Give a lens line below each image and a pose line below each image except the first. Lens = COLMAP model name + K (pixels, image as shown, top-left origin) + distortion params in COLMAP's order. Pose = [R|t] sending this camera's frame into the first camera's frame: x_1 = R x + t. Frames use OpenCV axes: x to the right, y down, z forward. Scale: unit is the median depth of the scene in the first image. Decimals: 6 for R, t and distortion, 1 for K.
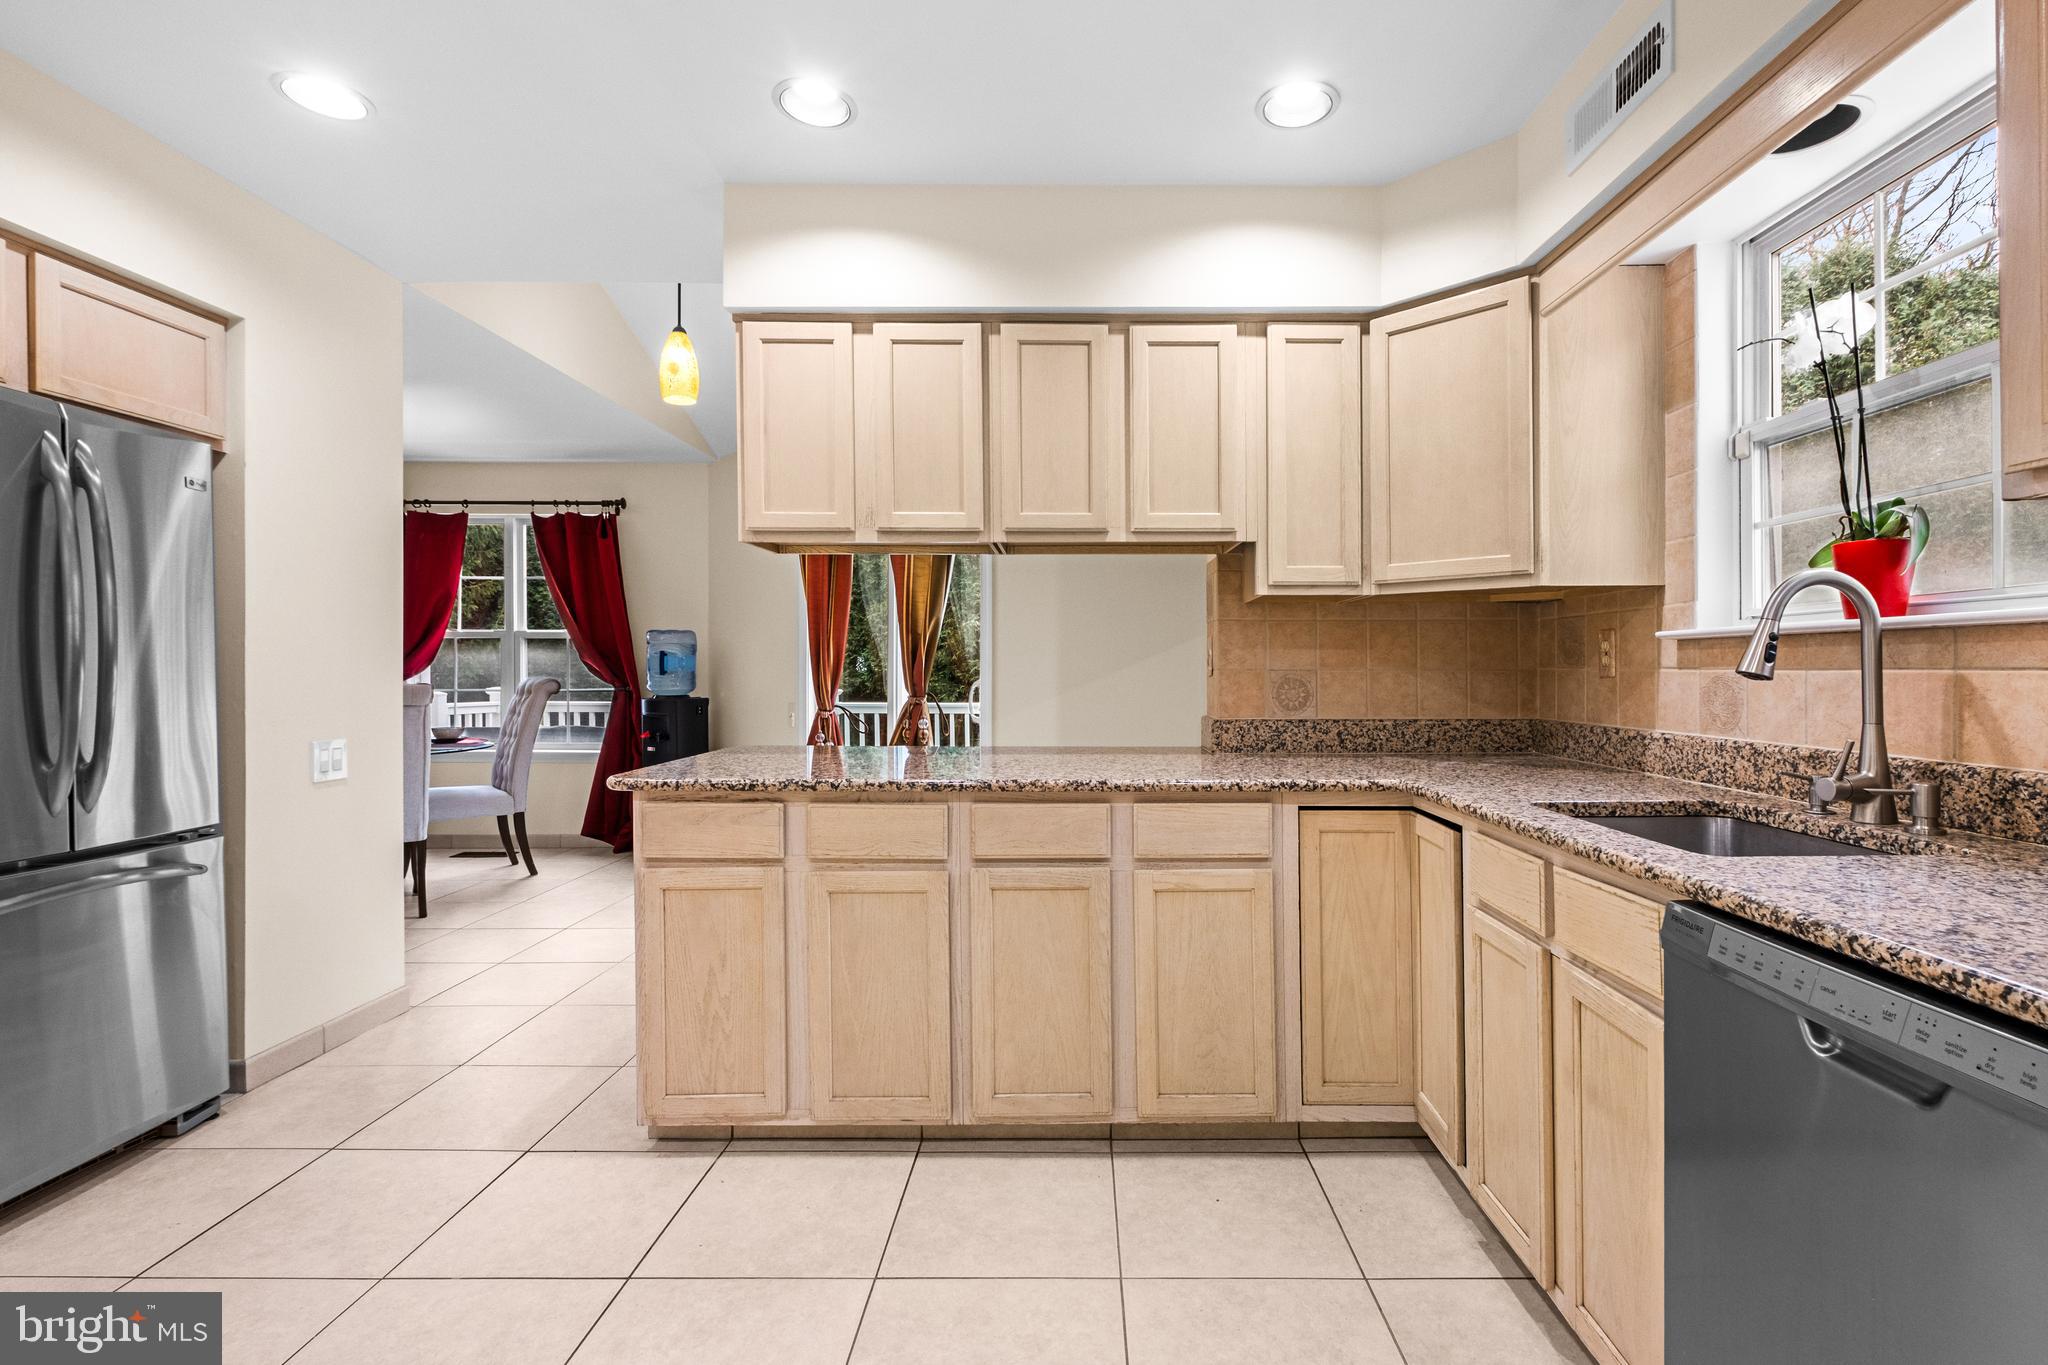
lens RADIAL K [[918.0, 0, 1065.2], [0, 918.0, 676.0], [0, 0, 1]] dist [0.003966, -0.001502]
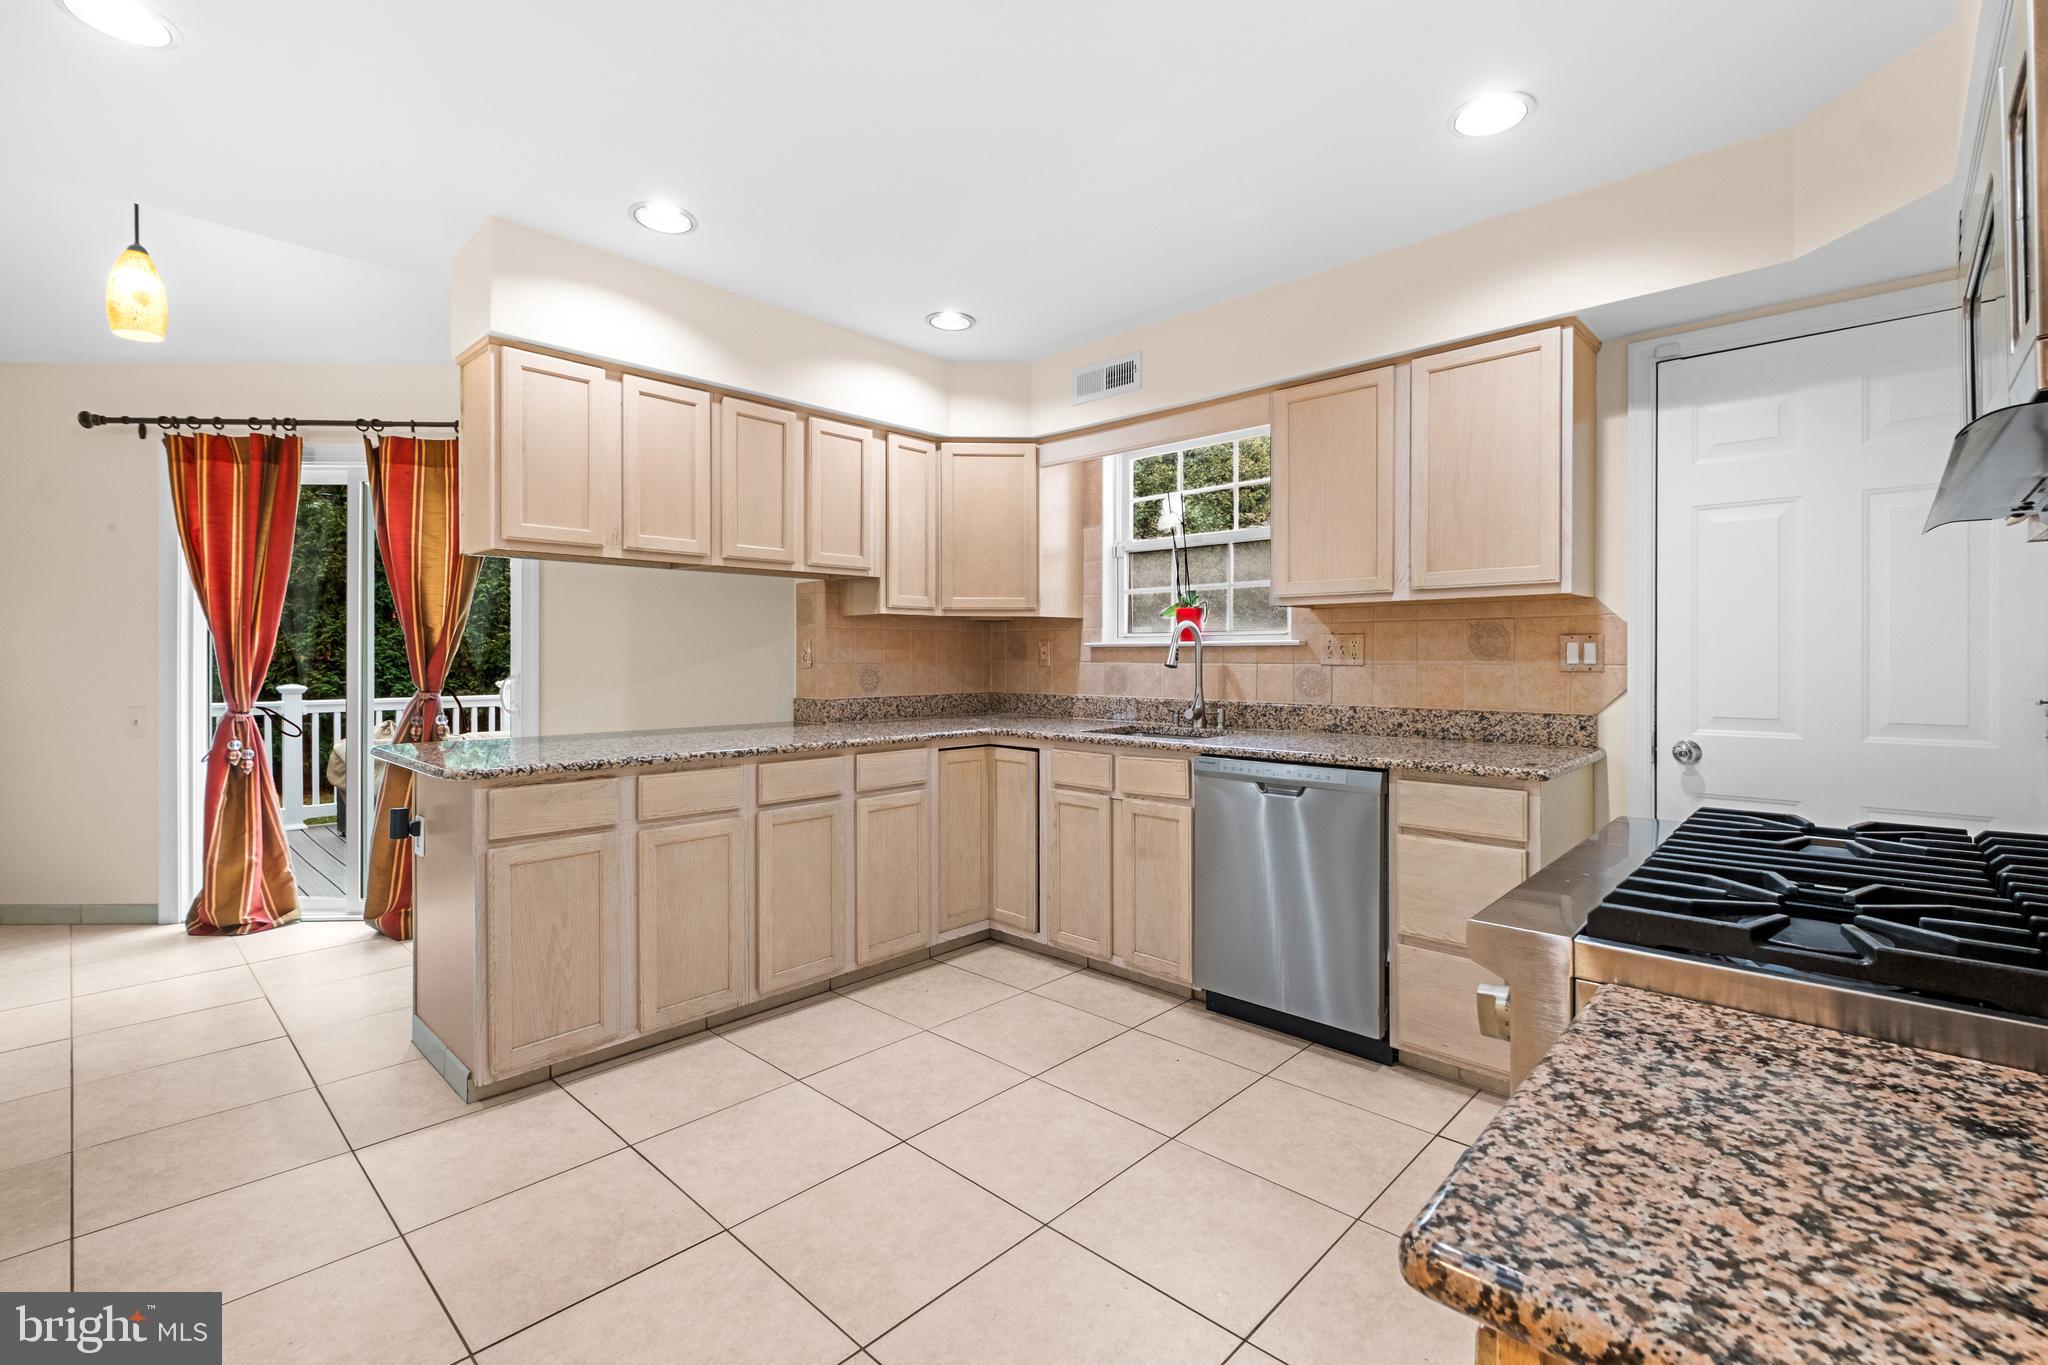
lens RADIAL K [[900.1, 0, 1026.8], [0, 900.1, 675.3], [0, 0, 1]] dist [0.008267, -0.000946]
pose [[0.691388, -0.016131, 0.722304, -0.766762], [0.005810, 0.999843, 0.016768, -0.012637], [-0.722460, -0.007396, 0.691373, -0.201478]]
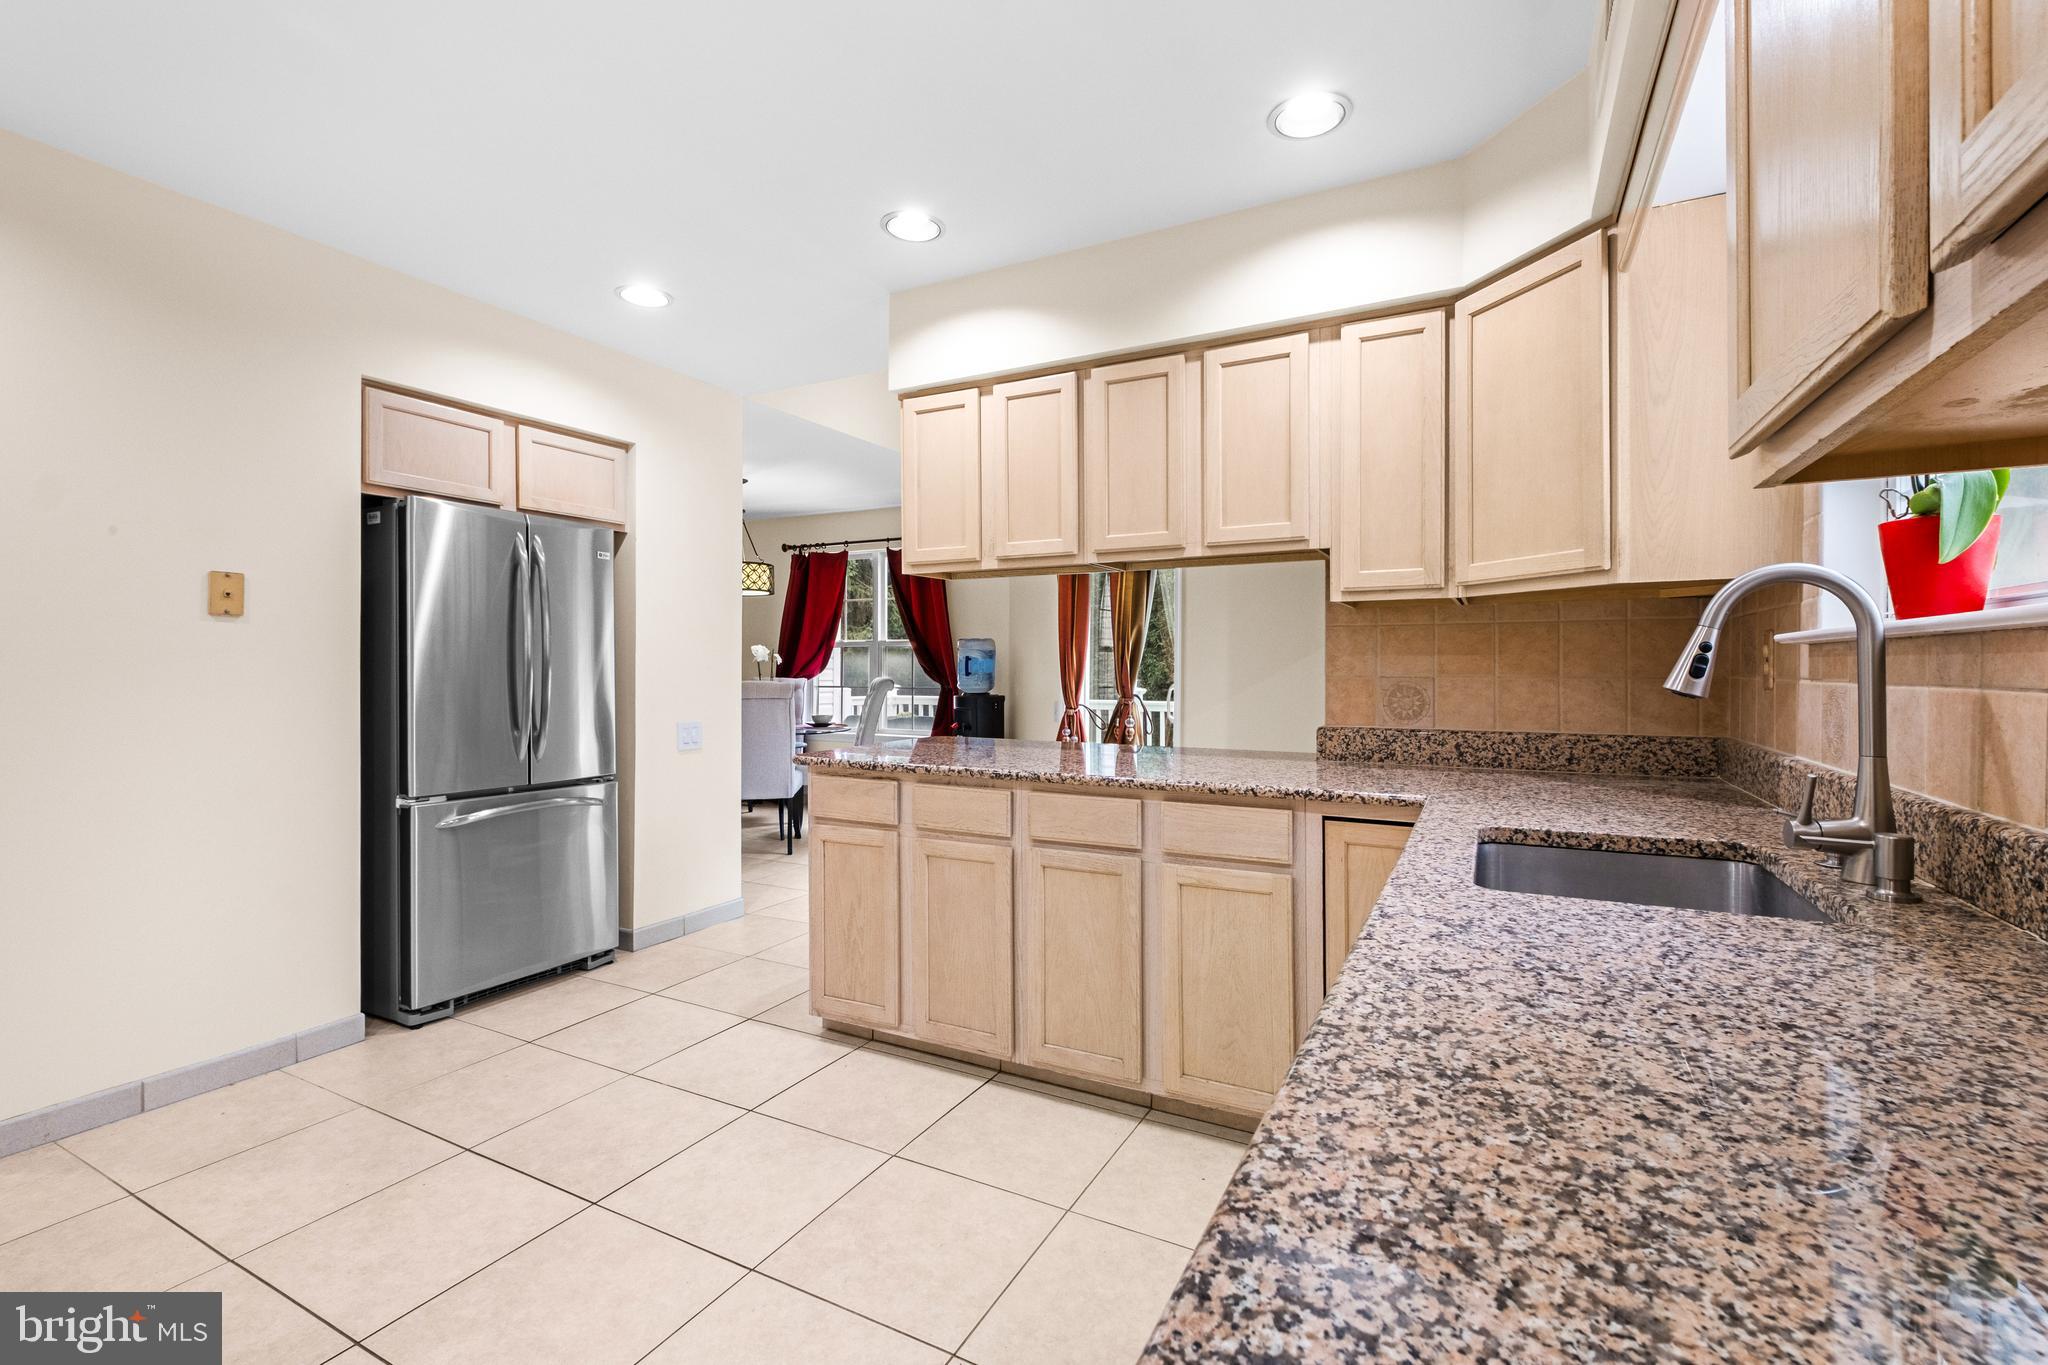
lens RADIAL K [[900.1, 0, 1026.8], [0, 900.1, 675.3], [0, 0, 1]] dist [0.008267, -0.000946]
pose [[0.882409, 0.003960, -0.470467, 0.421970], [-0.003313, 0.999992, 0.002203, -0.011436], [0.470472, -0.000386, 0.882415, -0.013531]]
